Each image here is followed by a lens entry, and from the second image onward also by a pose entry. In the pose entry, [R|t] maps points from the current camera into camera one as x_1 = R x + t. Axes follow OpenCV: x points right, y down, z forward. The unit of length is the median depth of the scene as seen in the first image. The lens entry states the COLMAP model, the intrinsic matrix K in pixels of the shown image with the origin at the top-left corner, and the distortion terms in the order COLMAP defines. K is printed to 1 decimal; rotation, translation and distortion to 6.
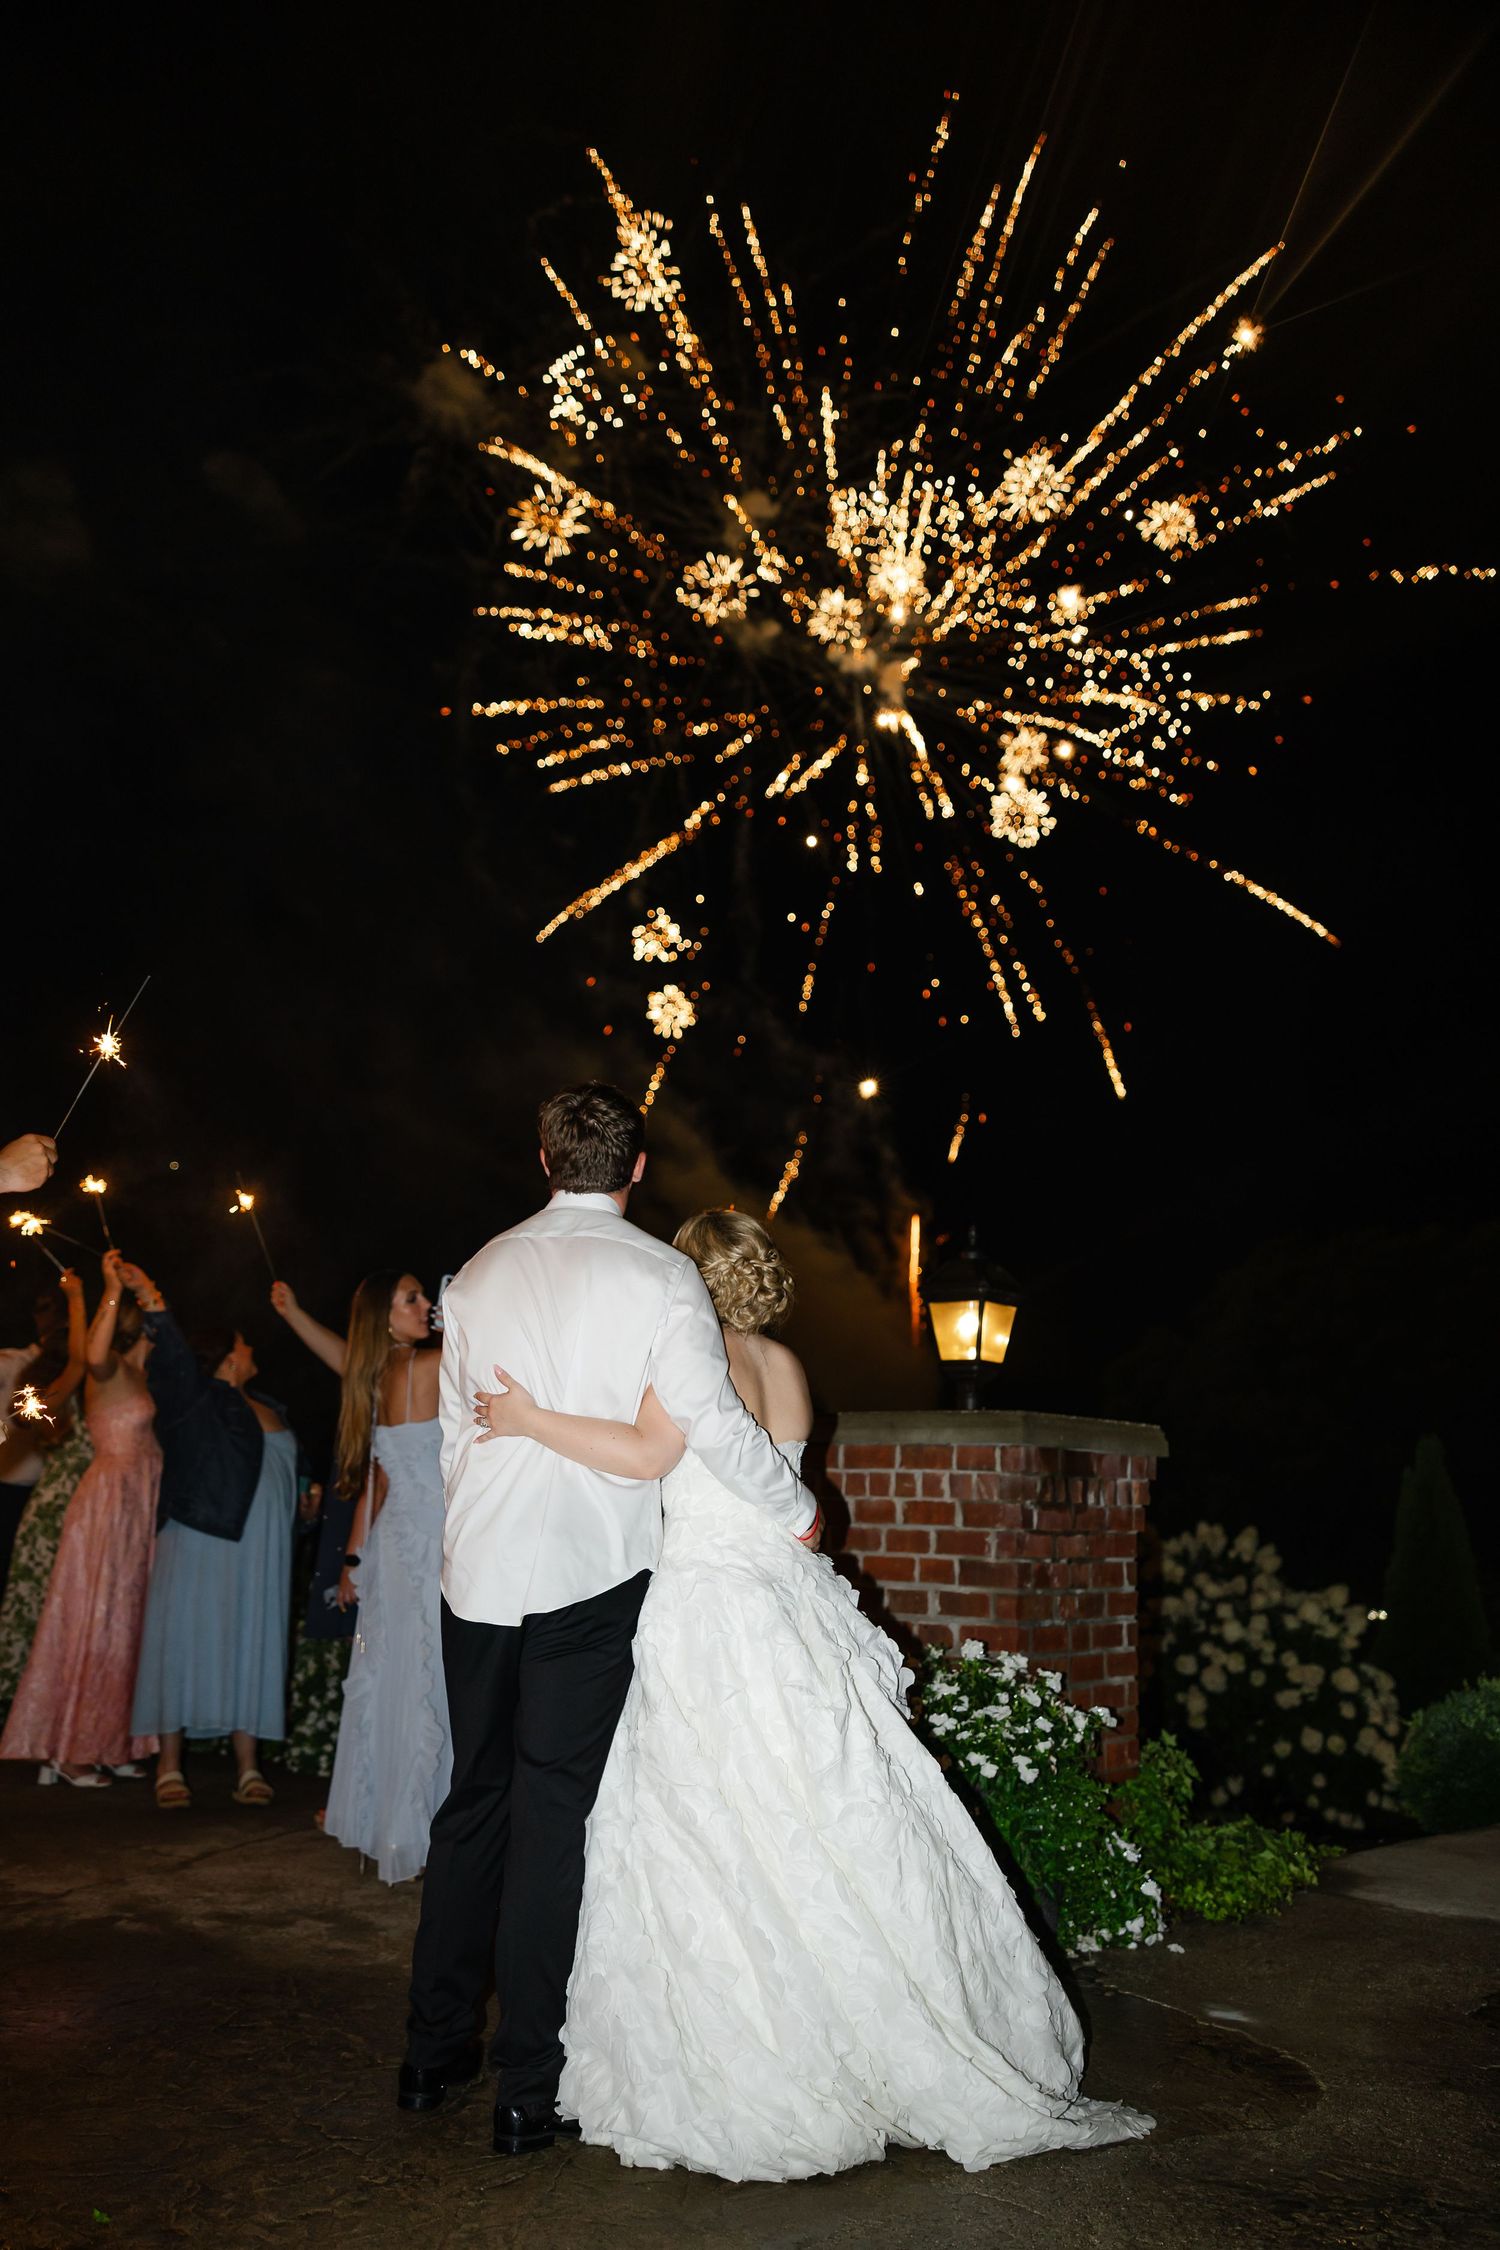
lens RADIAL K [[1785.8, 0, 759.6], [0, 1785.8, 1127.9], [0, 0, 1]] dist [-0.001235, -0.000841]
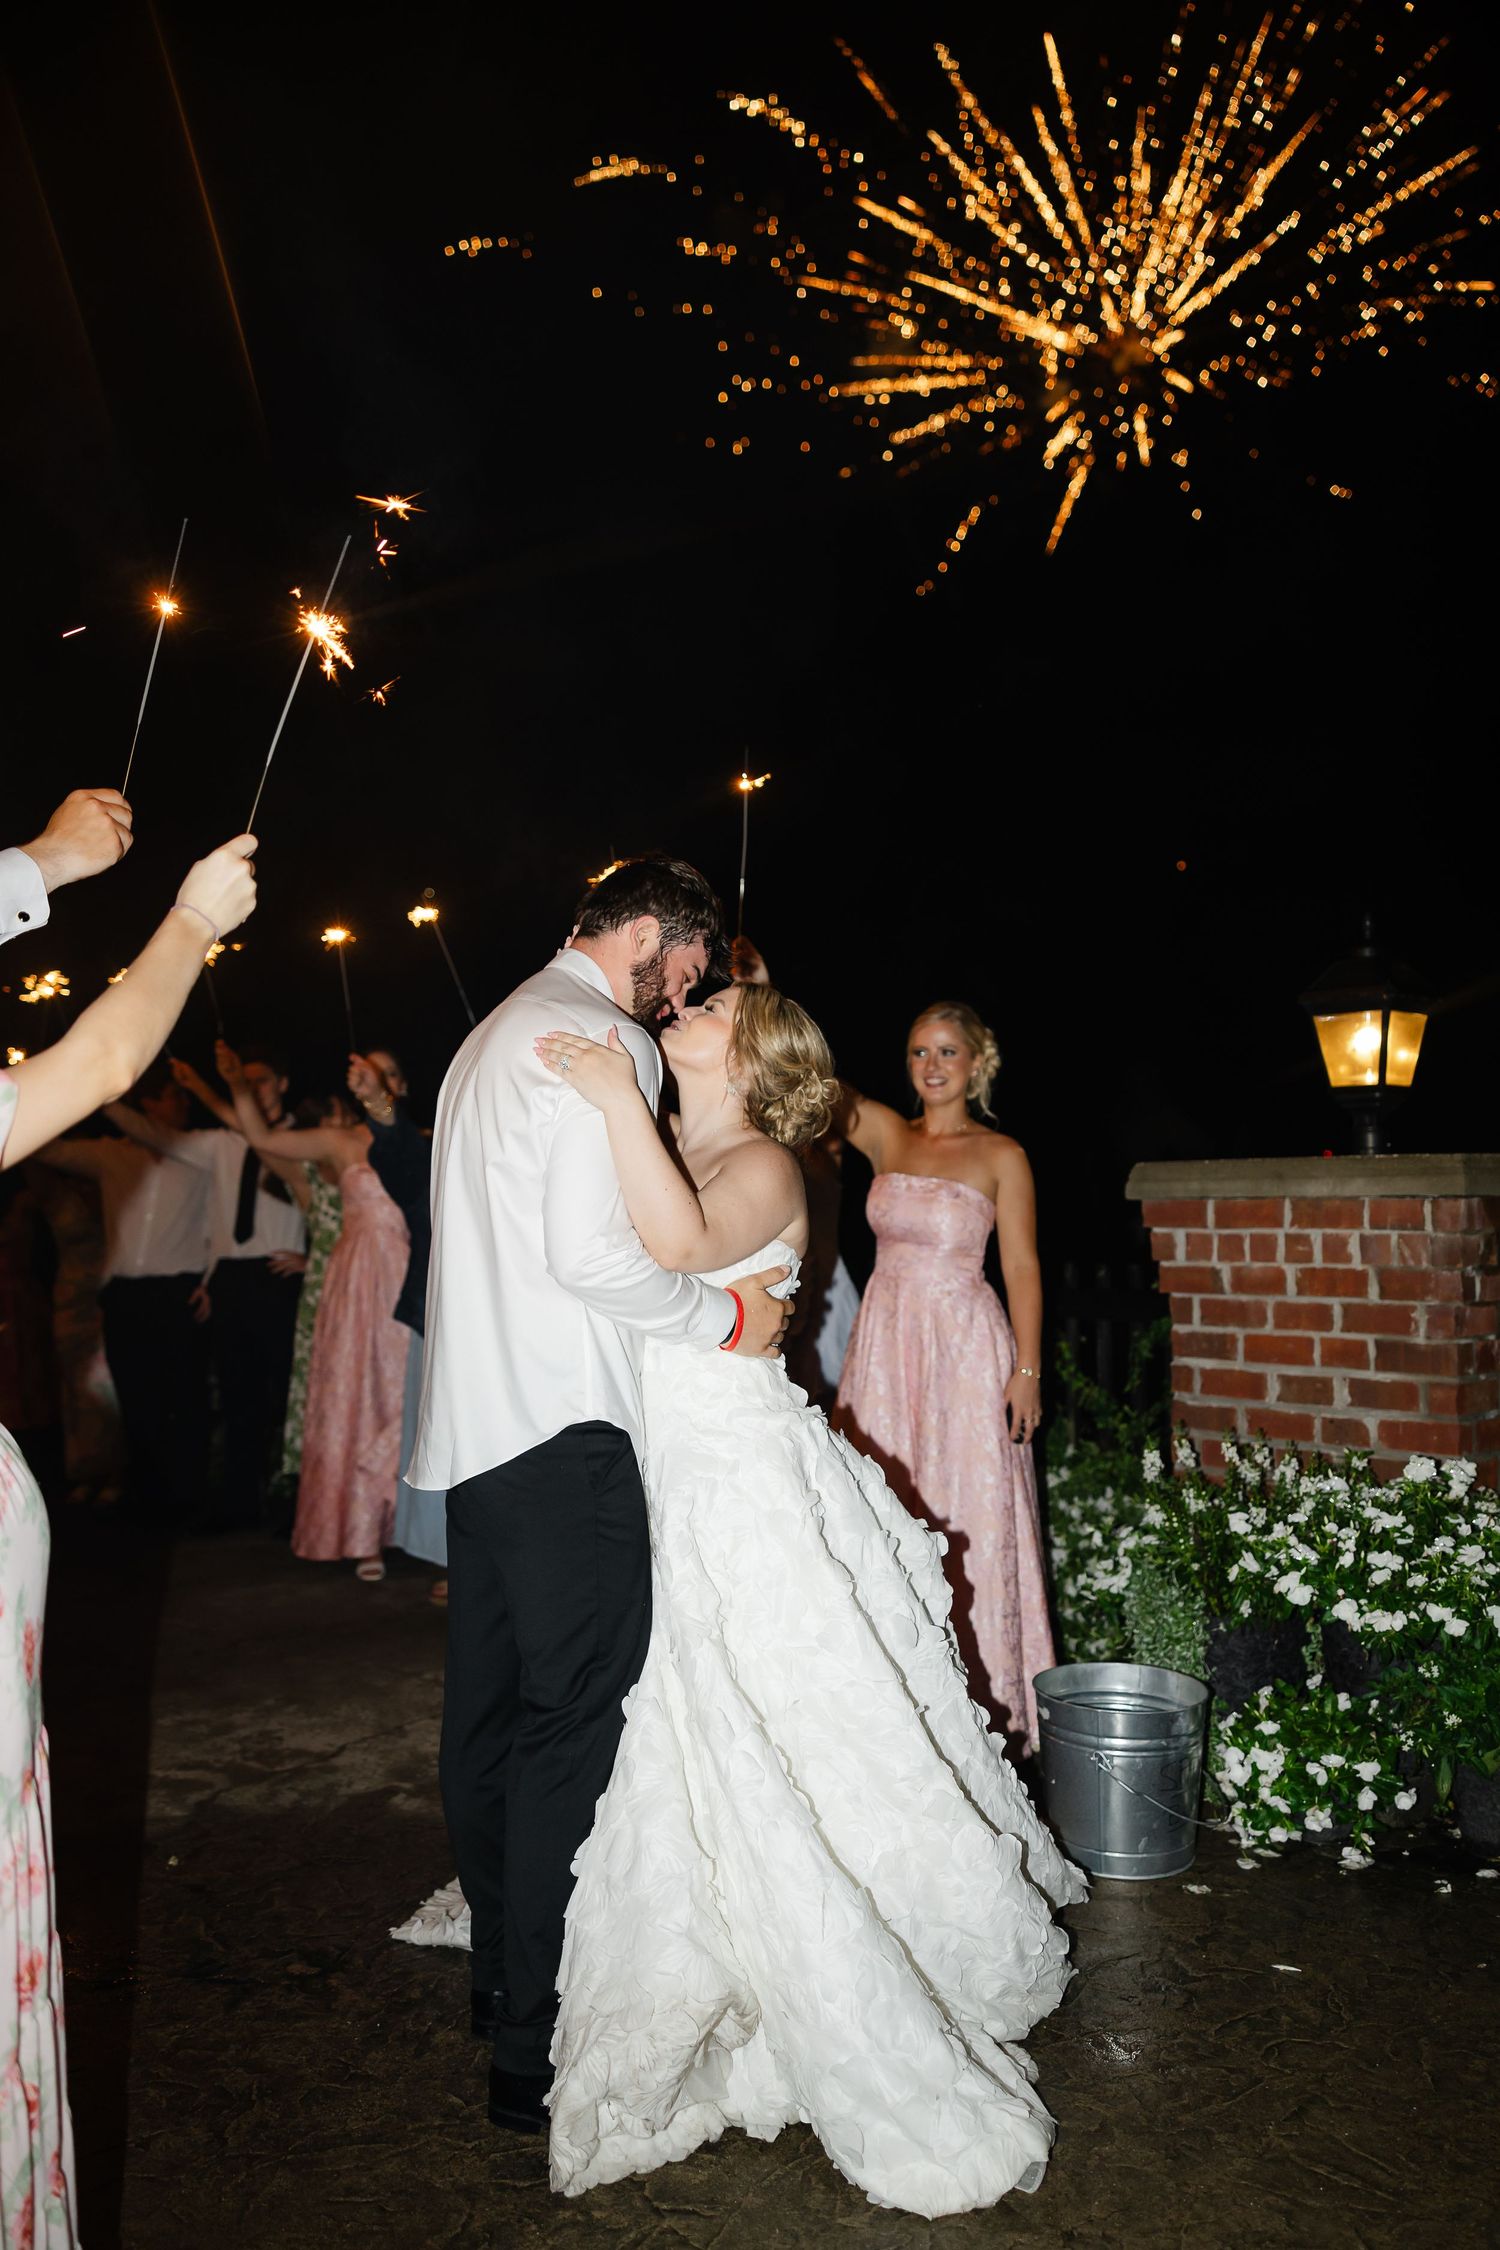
lens RADIAL K [[1785.8, 0, 746.6], [0, 1785.8, 1133.0], [0, 0, 1]] dist [-0.001235, -0.000841]
pose [[0.987473, -0.048559, -0.150131, -0.040307], [0.073397, 0.983623, 0.164619, 0.000594], [0.139679, -0.173576, 0.974865, 0.205318]]
